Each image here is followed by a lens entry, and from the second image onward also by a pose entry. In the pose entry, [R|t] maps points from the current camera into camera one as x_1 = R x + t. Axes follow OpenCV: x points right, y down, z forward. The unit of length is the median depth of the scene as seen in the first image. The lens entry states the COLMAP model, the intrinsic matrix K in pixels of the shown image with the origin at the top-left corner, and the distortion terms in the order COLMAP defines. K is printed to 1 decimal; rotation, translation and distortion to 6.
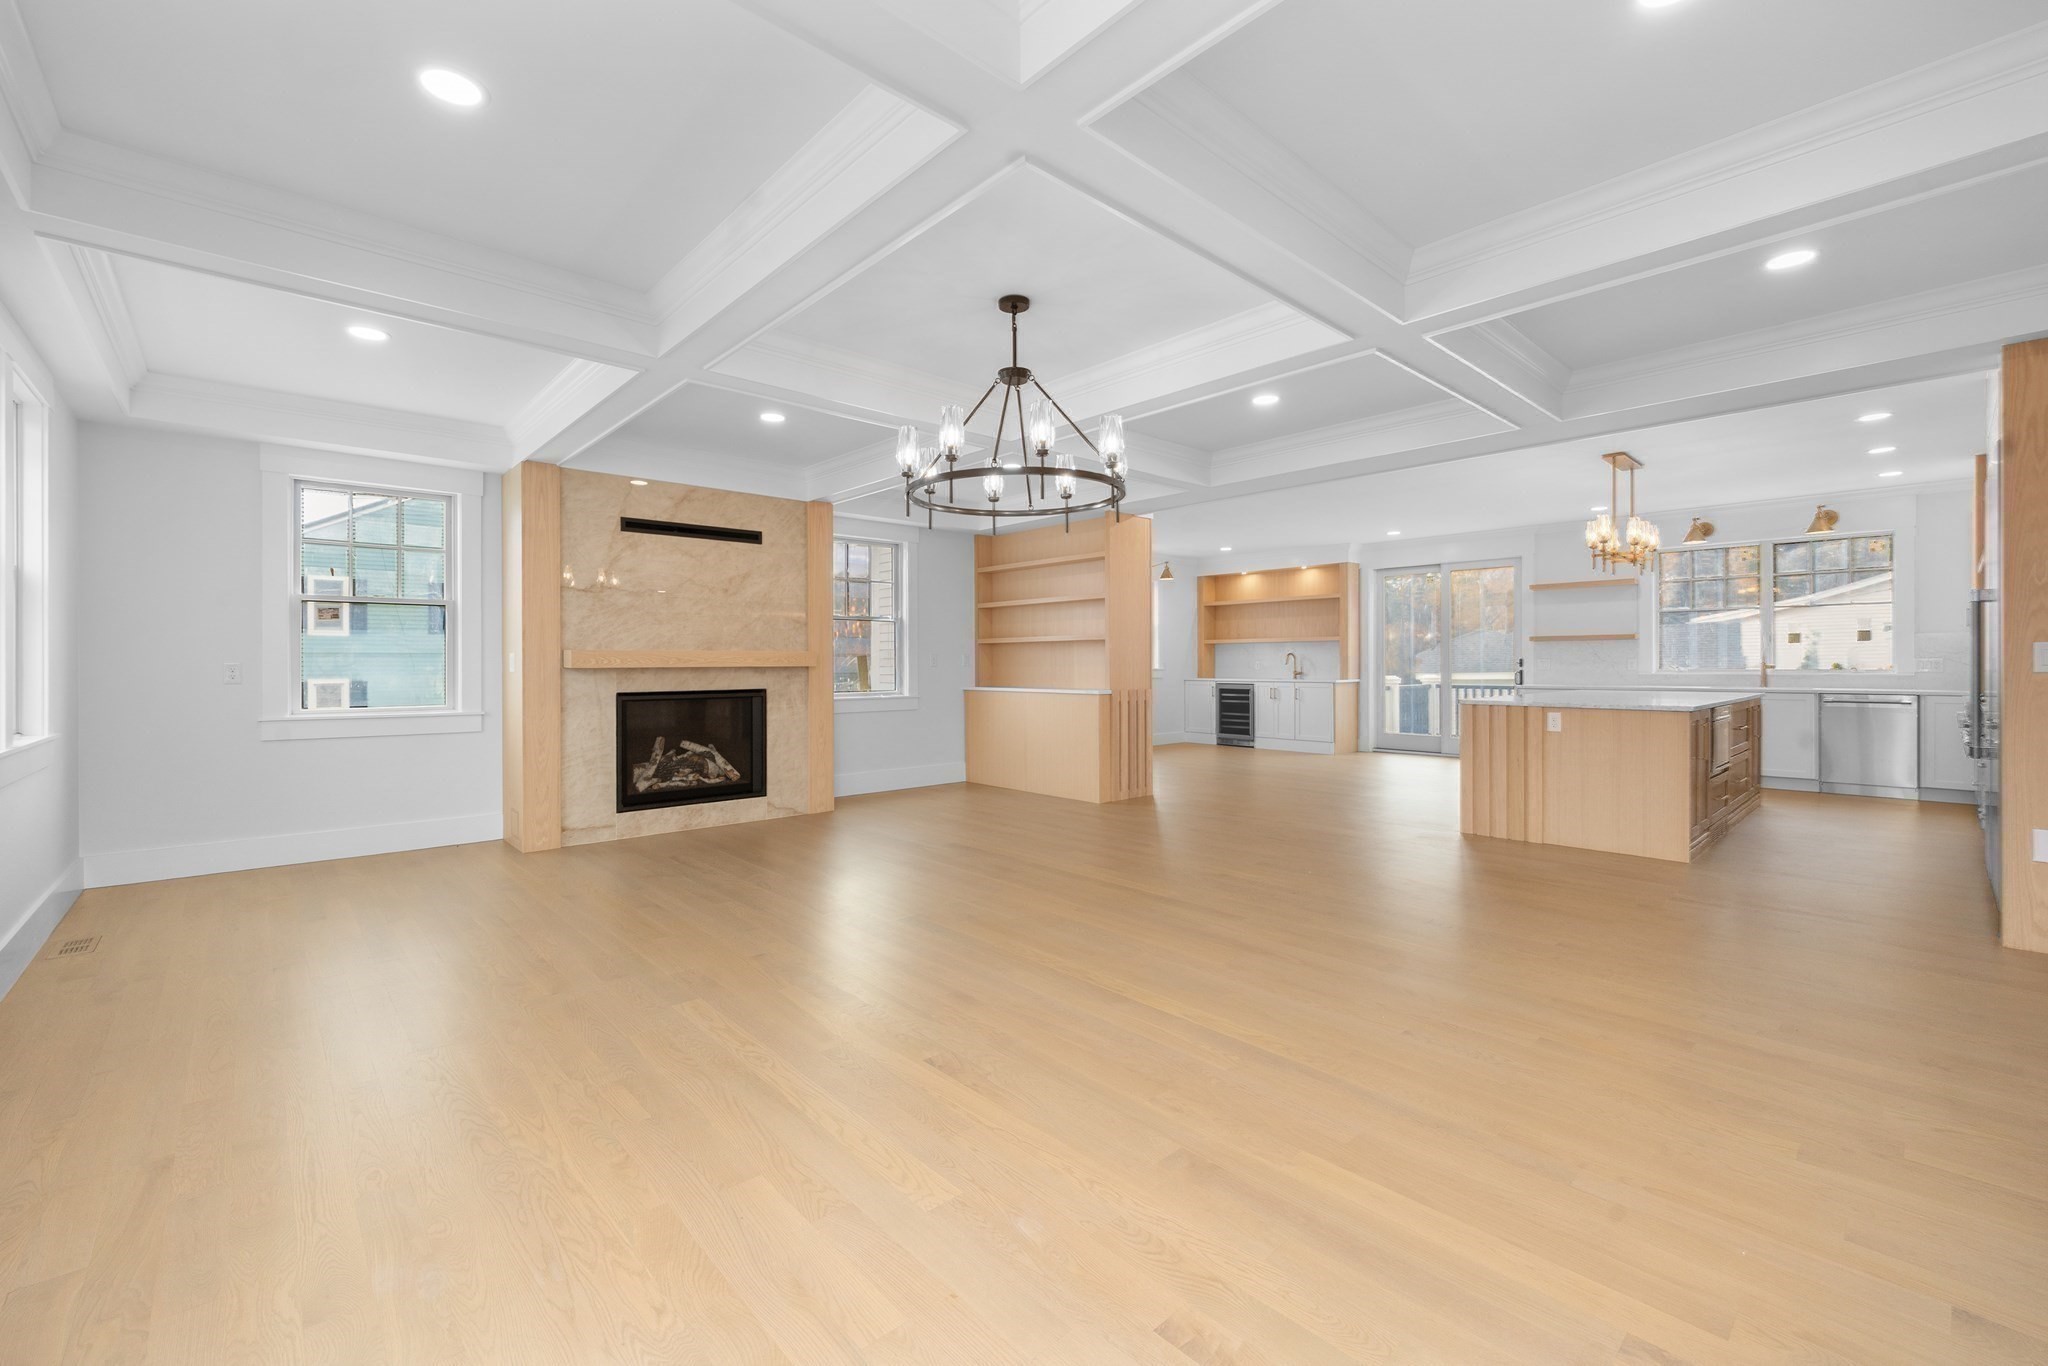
lens RADIAL K [[872.0, 0, 1024.0], [0, 872.0, 662.5], [0, 0, 1]] dist [0.001936, -0.000017]
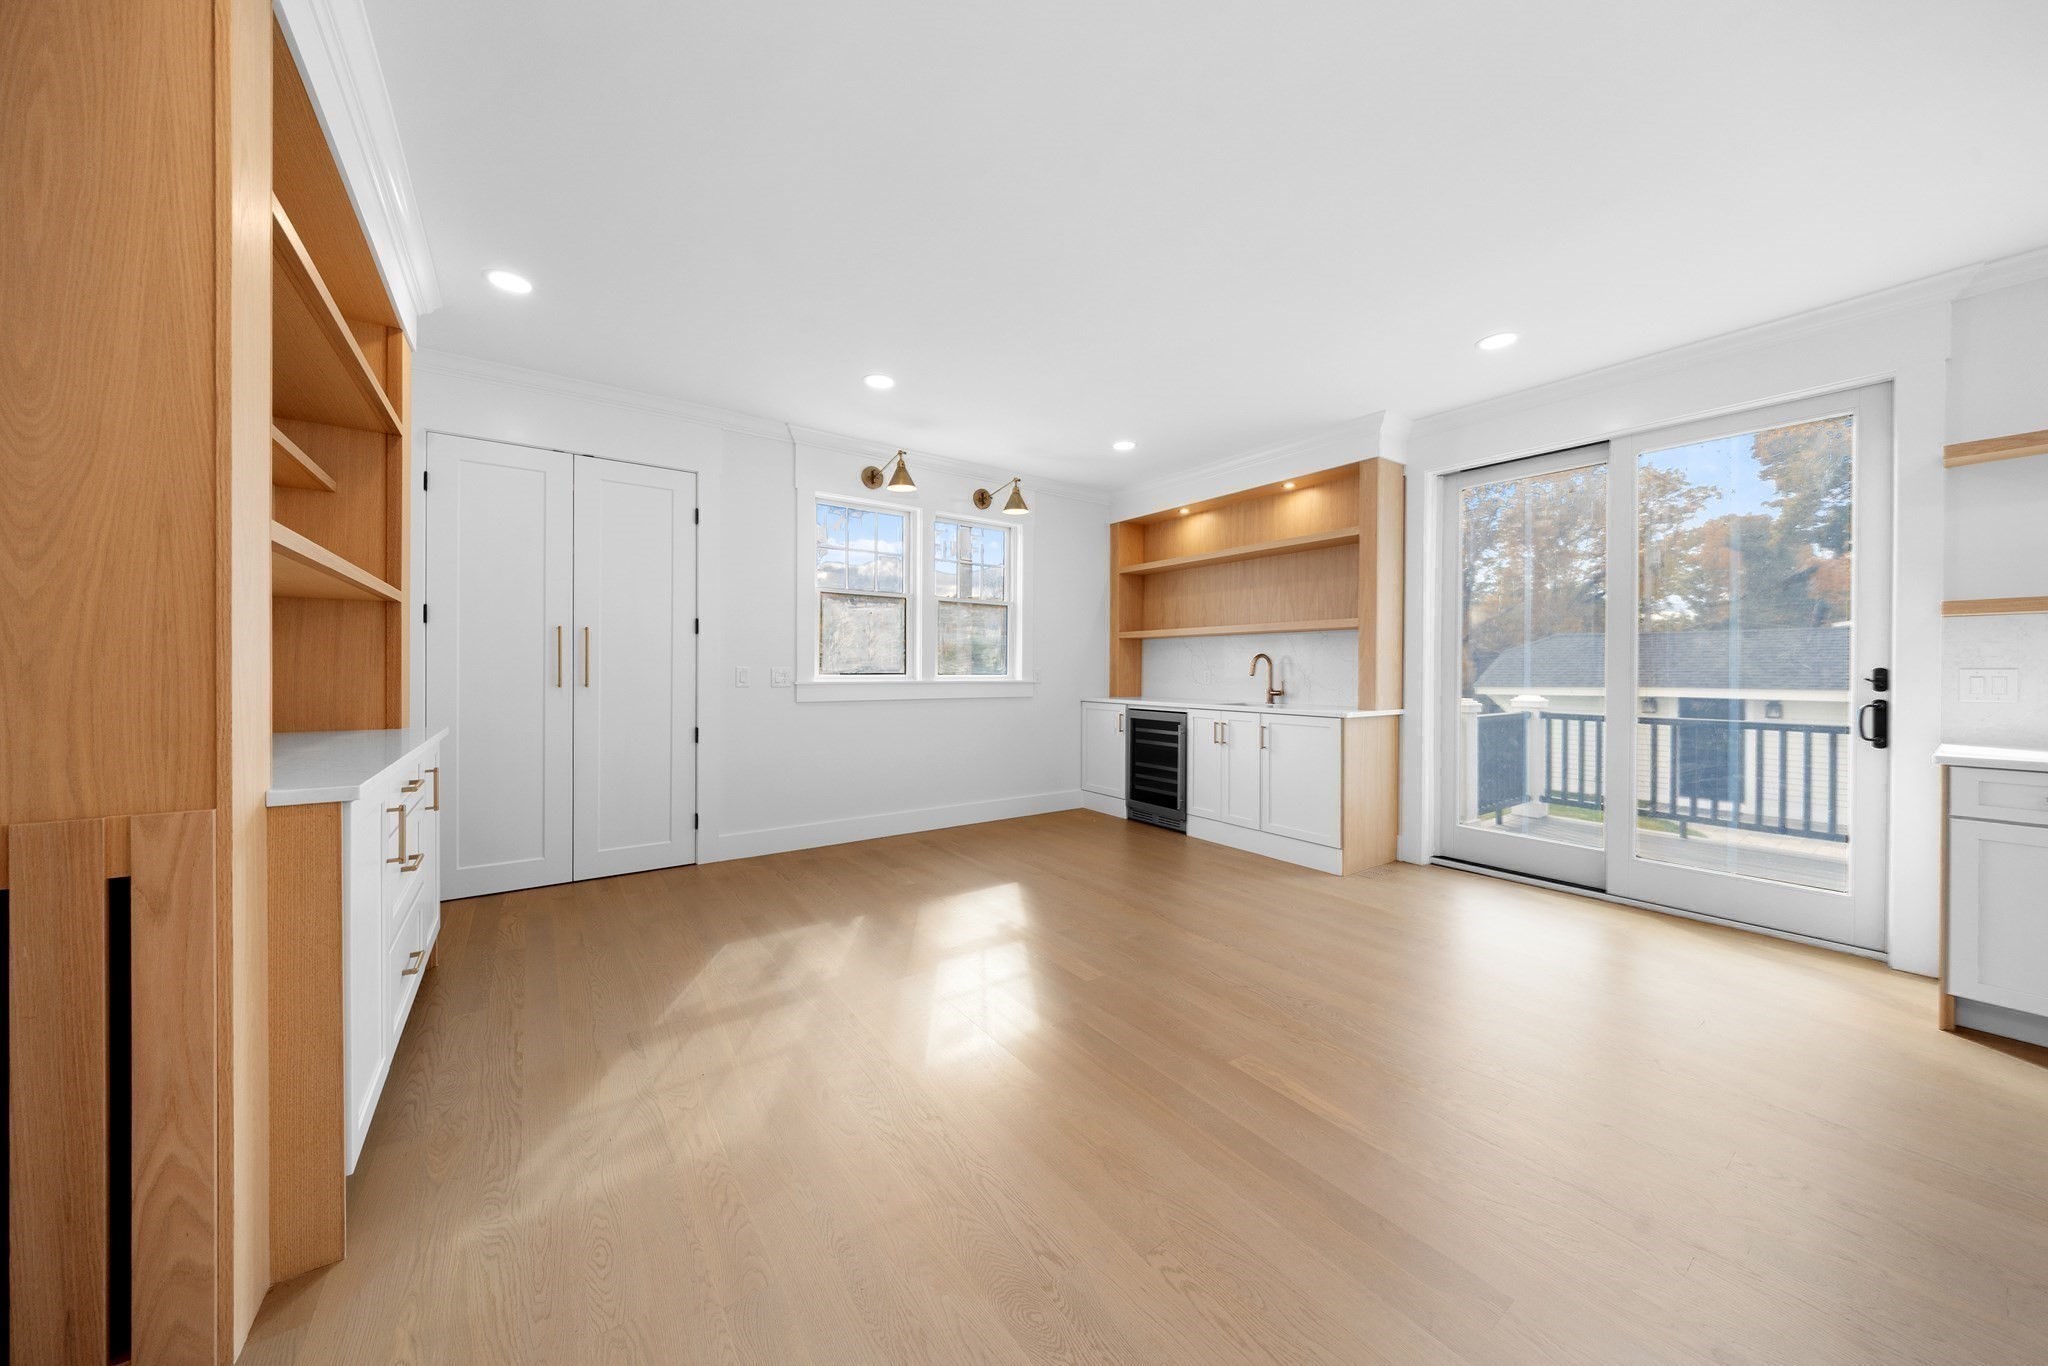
lens RADIAL K [[719.1, 0, 1016.5], [0, 719.1, 670.1], [0, 0, 1]] dist [-0.000748, 0.000119]
pose [[0.991297, 0.009168, -0.131321, 0.218705], [-0.008606, 0.999951, 0.004850, -0.001795], [0.131359, -0.003678, 0.991328, 0.561314]]
